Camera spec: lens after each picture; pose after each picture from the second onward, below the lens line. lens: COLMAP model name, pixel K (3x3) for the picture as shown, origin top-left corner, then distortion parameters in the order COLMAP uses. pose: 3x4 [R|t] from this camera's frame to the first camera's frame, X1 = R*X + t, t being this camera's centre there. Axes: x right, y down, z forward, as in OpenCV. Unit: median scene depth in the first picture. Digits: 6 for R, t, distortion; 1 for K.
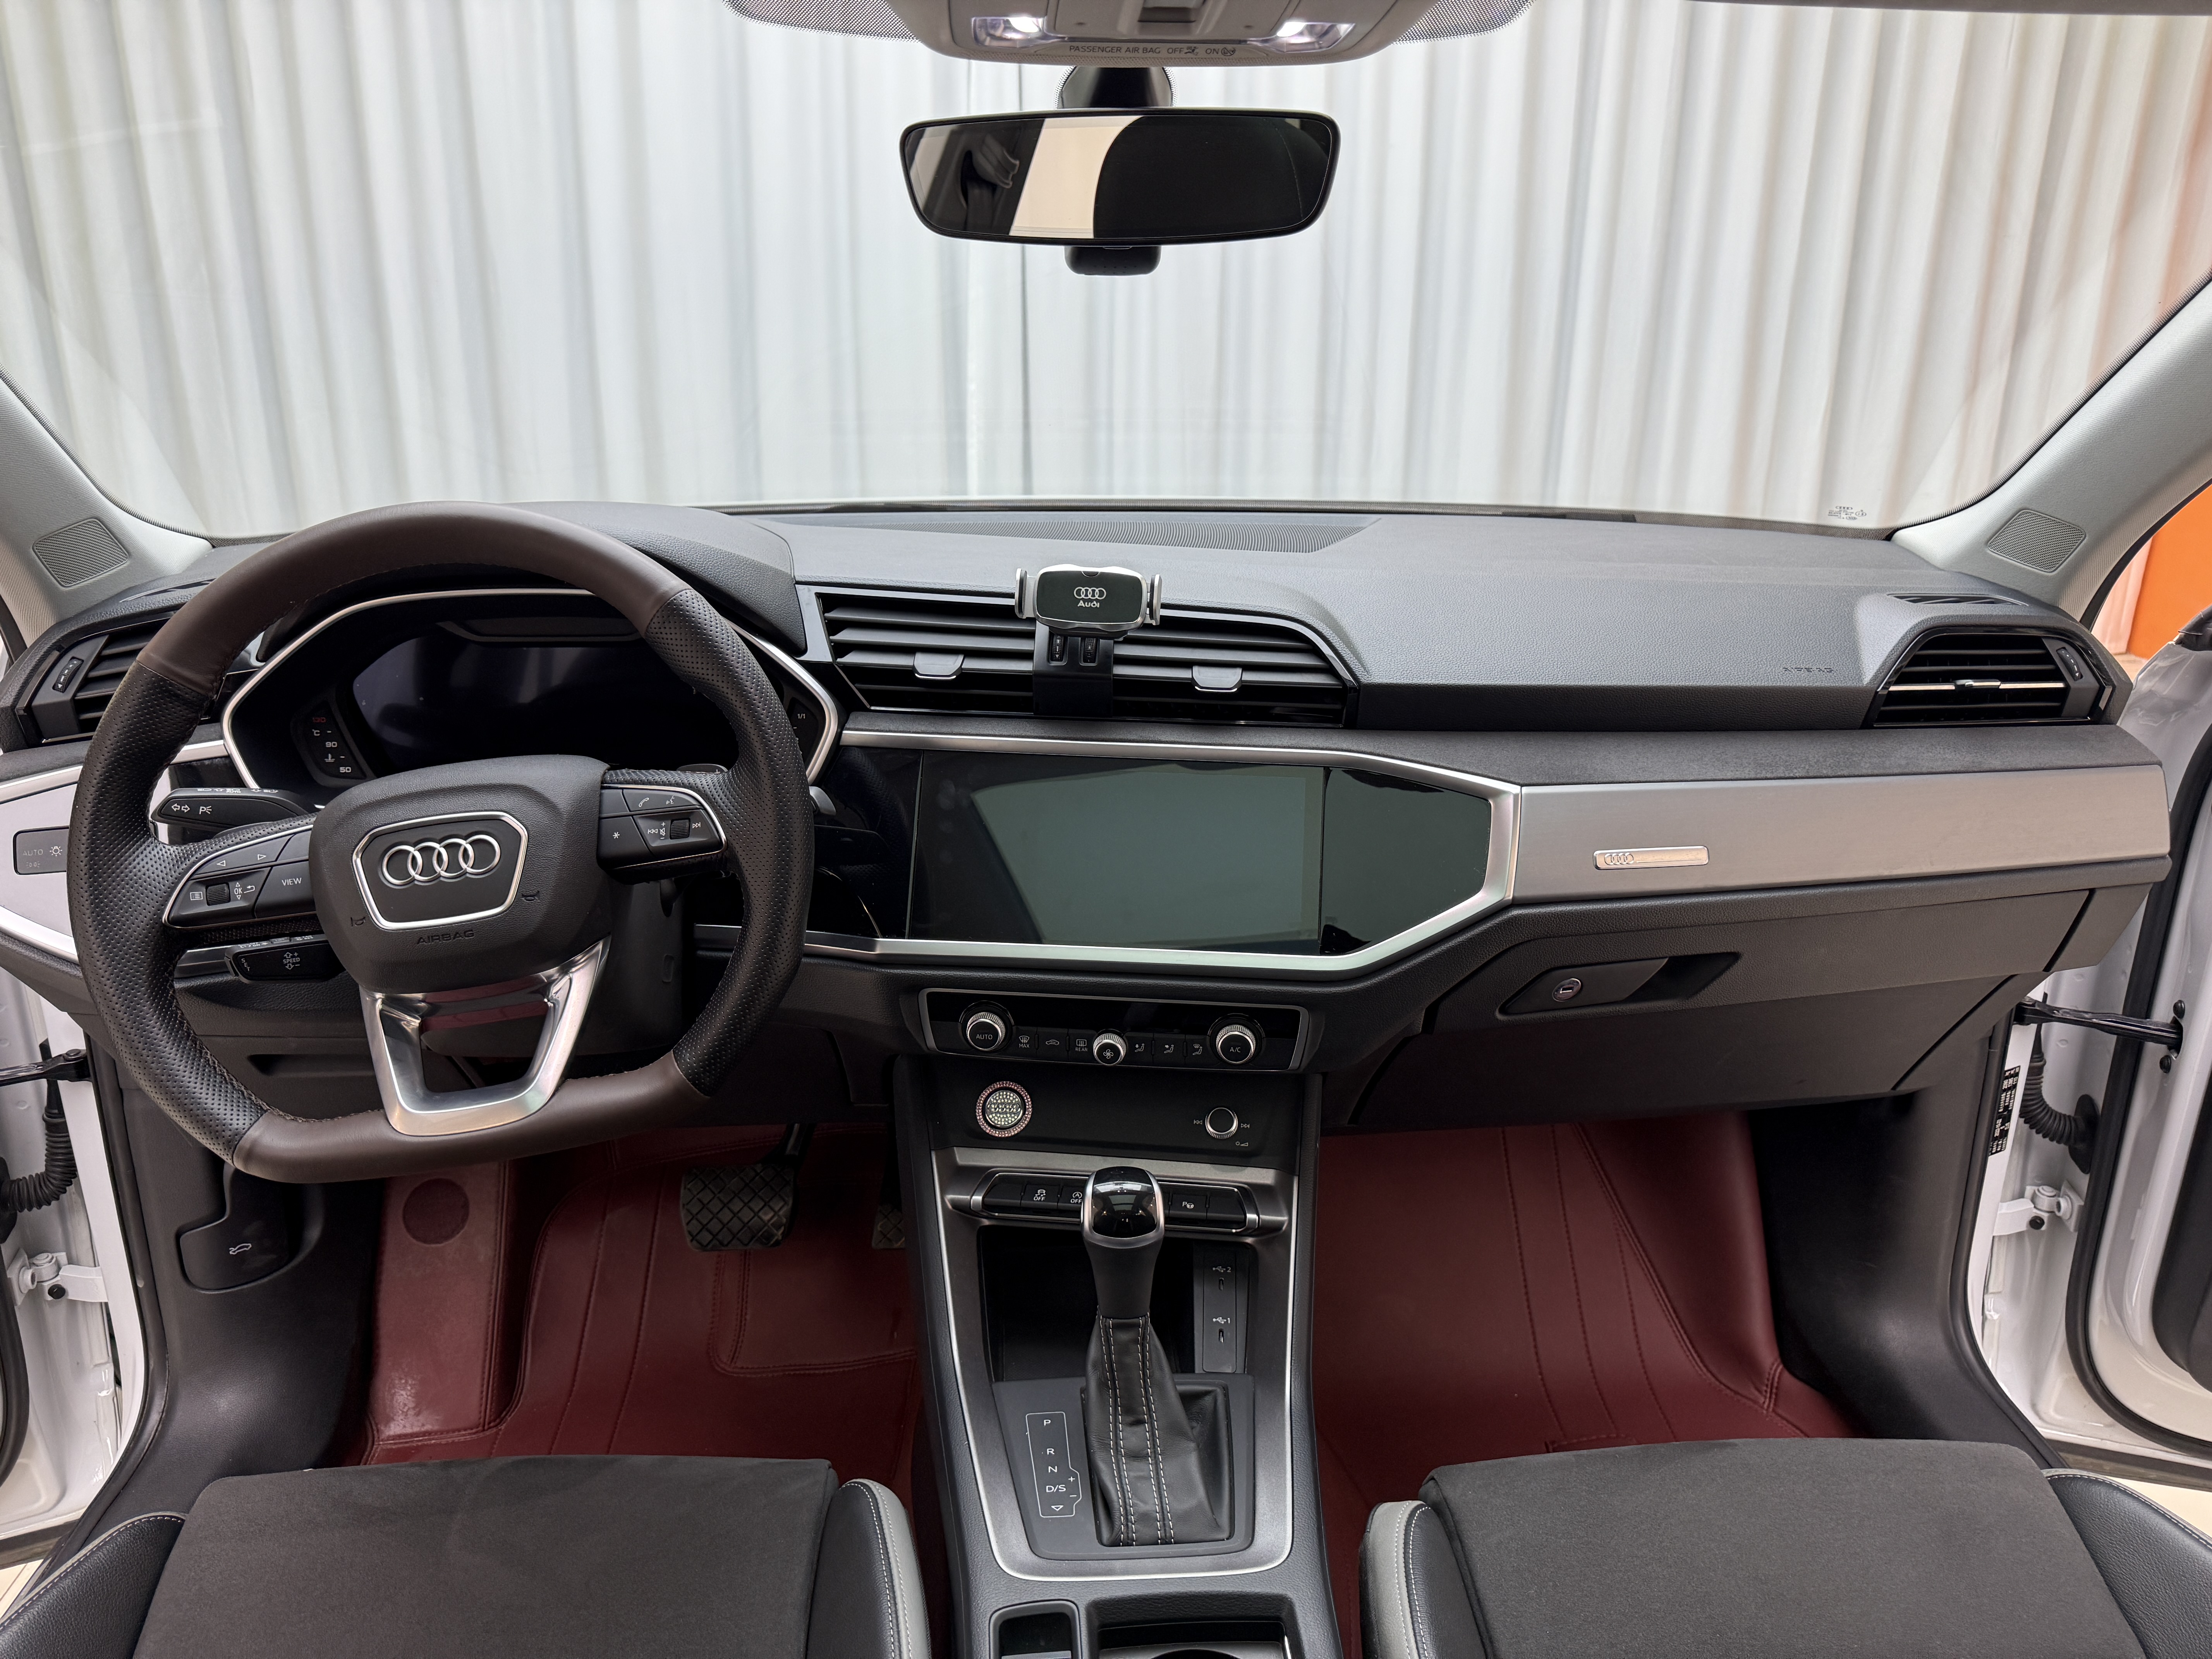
lens RADIAL K [[1583.8, 0, 1106.0], [0, 1583.8, 829.5], [0, 0, 1]] dist [0.030234, -0.034779]
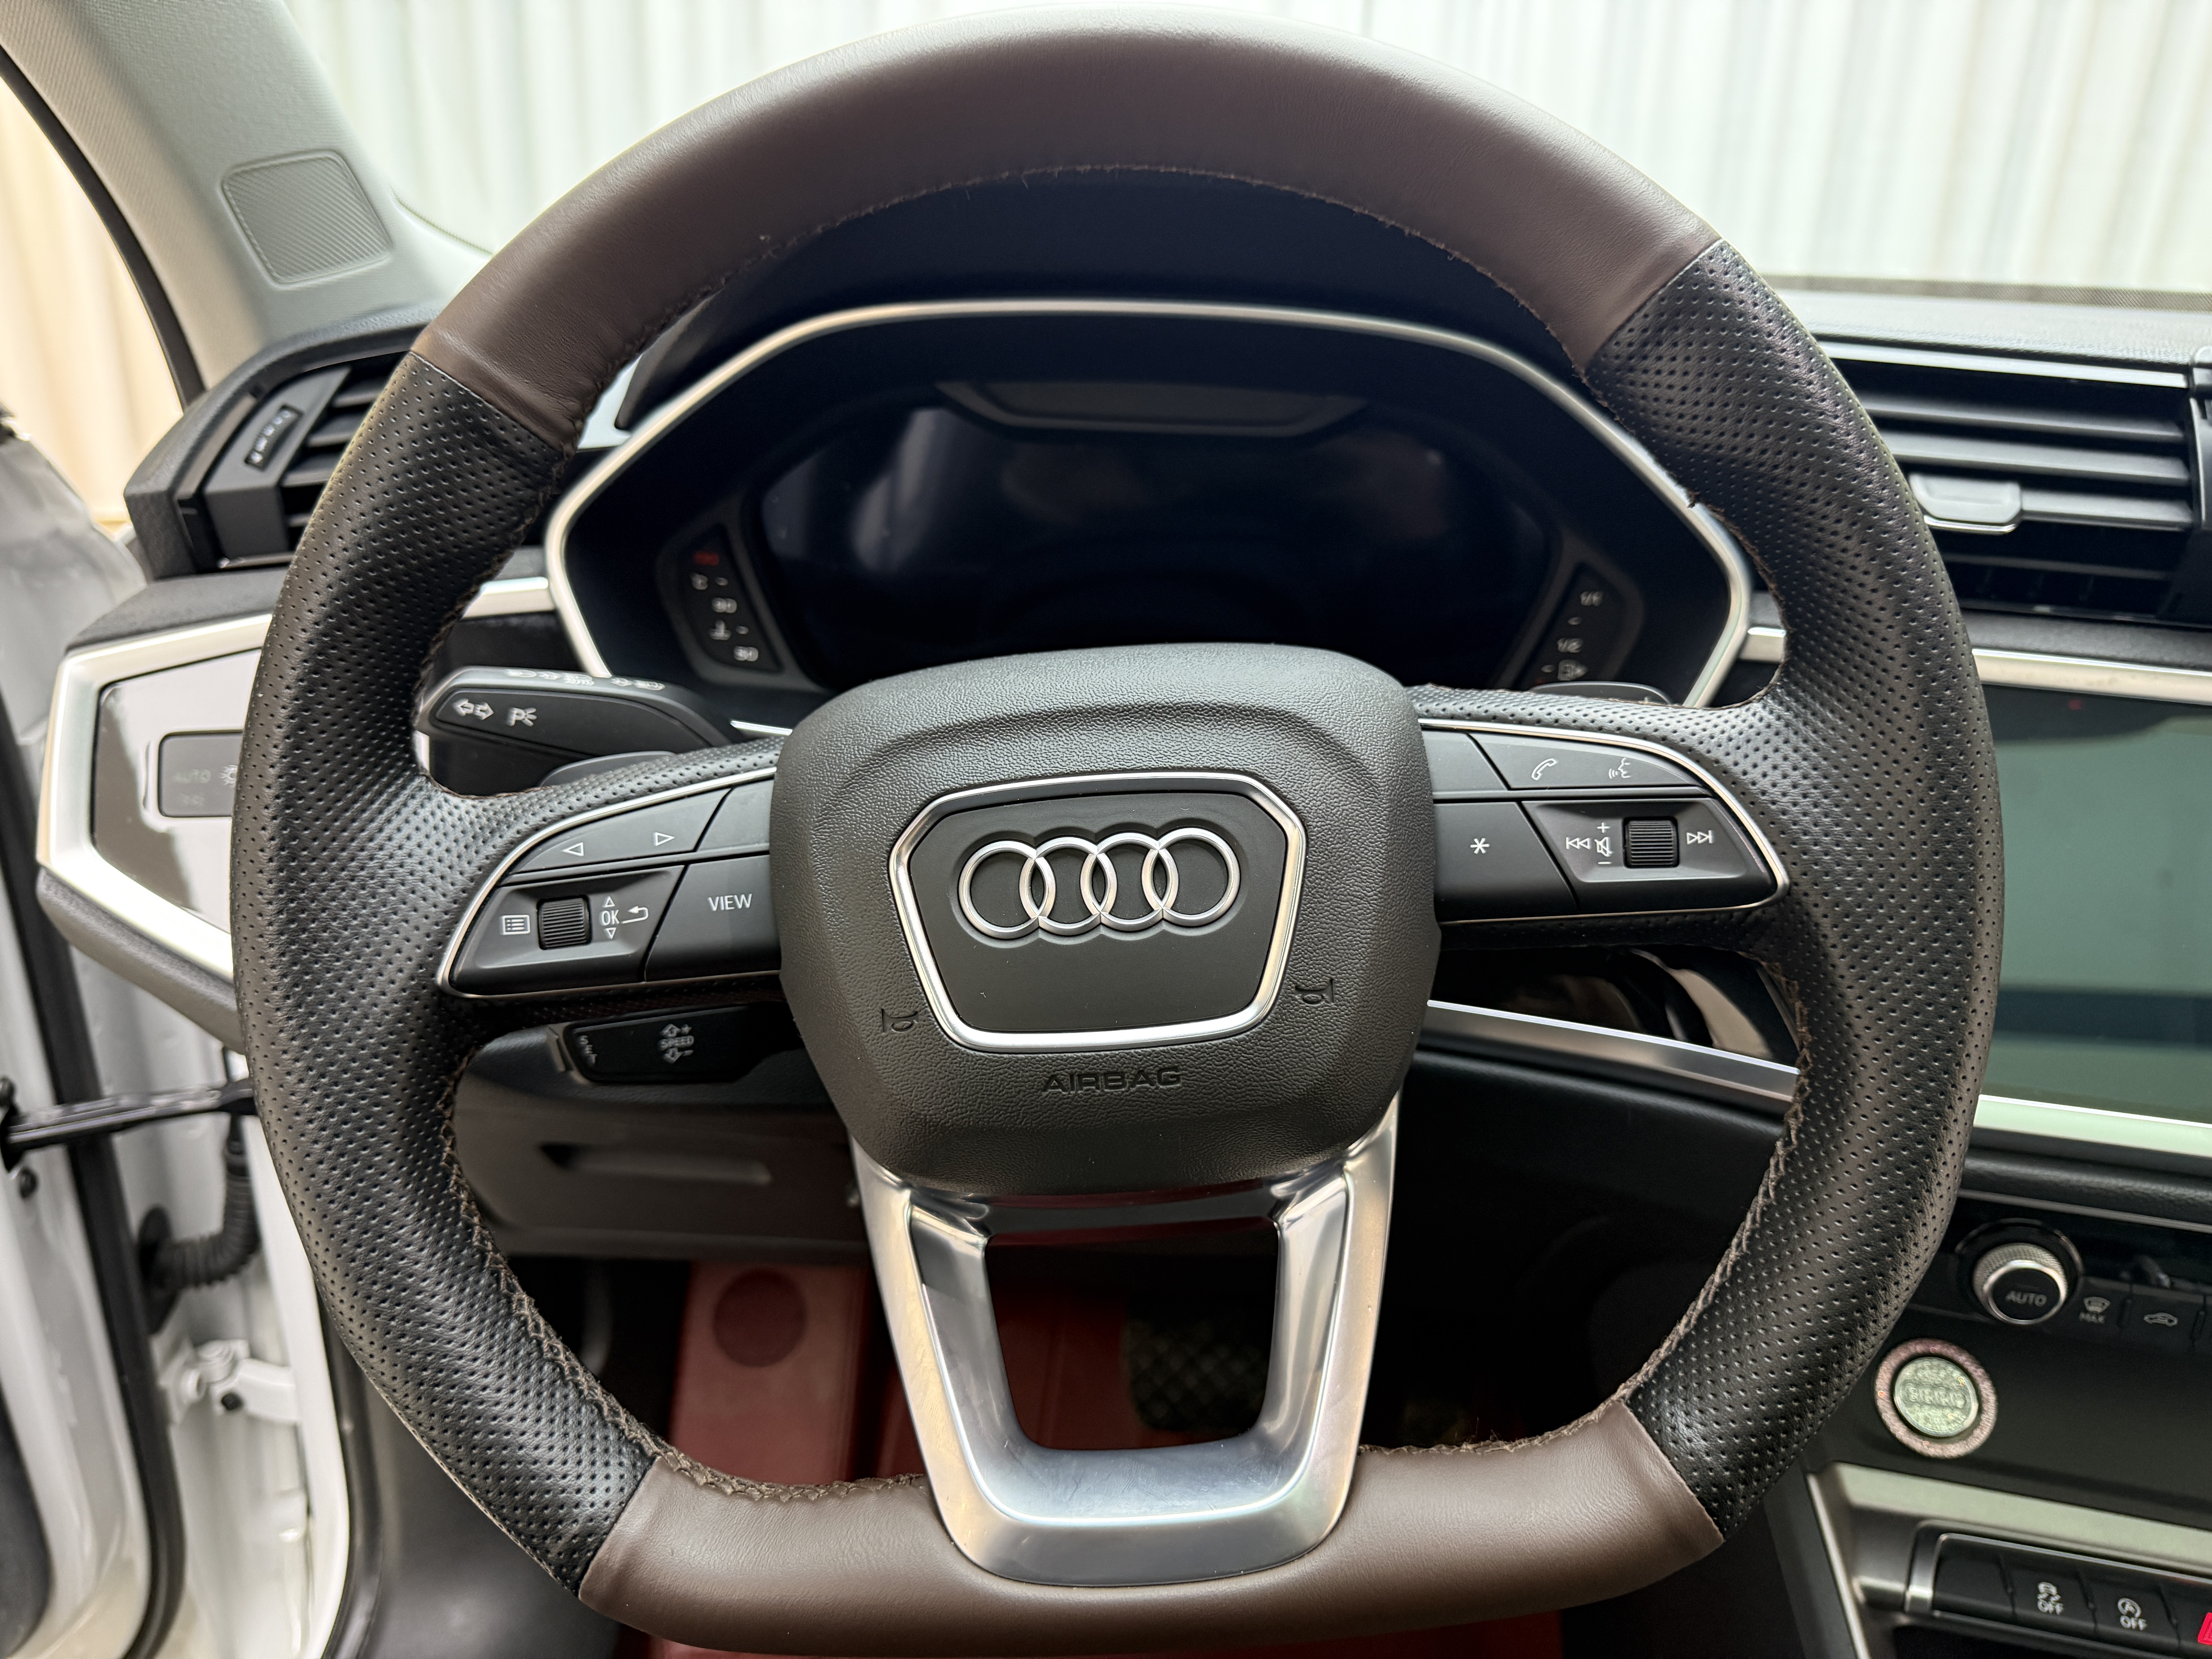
lens RADIAL K [[1525.2, 0, 1077.4], [0, 1525.2, 841.3], [0, 0, 1]] dist [0.003721, -0.019433]
pose [[0.991618, 0.076159, -0.104370, -0.340859], [-0.071389, 0.996258, 0.048710, -0.008480], [0.107689, -0.040851, 0.993345, 0.549070]]
